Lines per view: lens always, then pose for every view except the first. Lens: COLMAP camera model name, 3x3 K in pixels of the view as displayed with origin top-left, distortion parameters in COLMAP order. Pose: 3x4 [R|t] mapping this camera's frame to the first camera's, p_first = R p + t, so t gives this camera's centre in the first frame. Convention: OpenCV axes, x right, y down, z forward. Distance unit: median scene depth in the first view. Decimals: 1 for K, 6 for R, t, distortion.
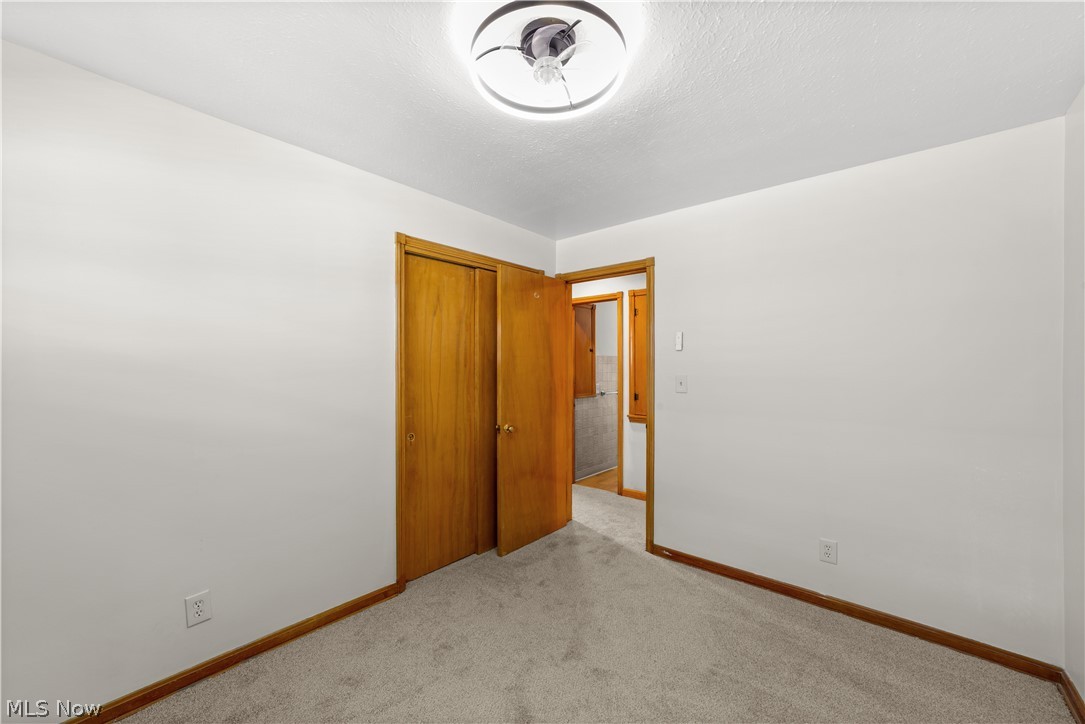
lens RADIAL K [[426.6, 0, 540.9], [0, 426.6, 367.0], [0, 0, 1]] dist [0.008599, 0.000286]
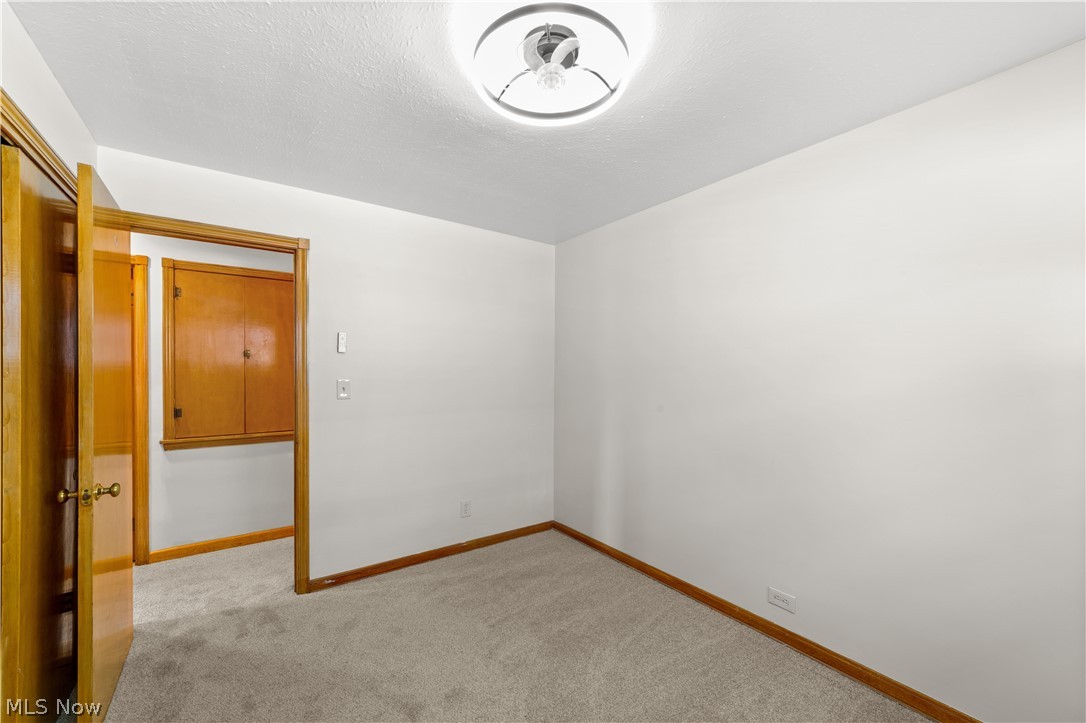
lens RADIAL K [[424.8, 0, 539.5], [0, 424.8, 375.1], [0, 0, 1]] dist [0.000165, 0.000404]
pose [[0.238300, -0.013025, 0.971104, -0.442308], [-0.004013, 0.999888, 0.014396, -0.007062], [-0.971183, -0.007327, 0.238221, 0.363539]]
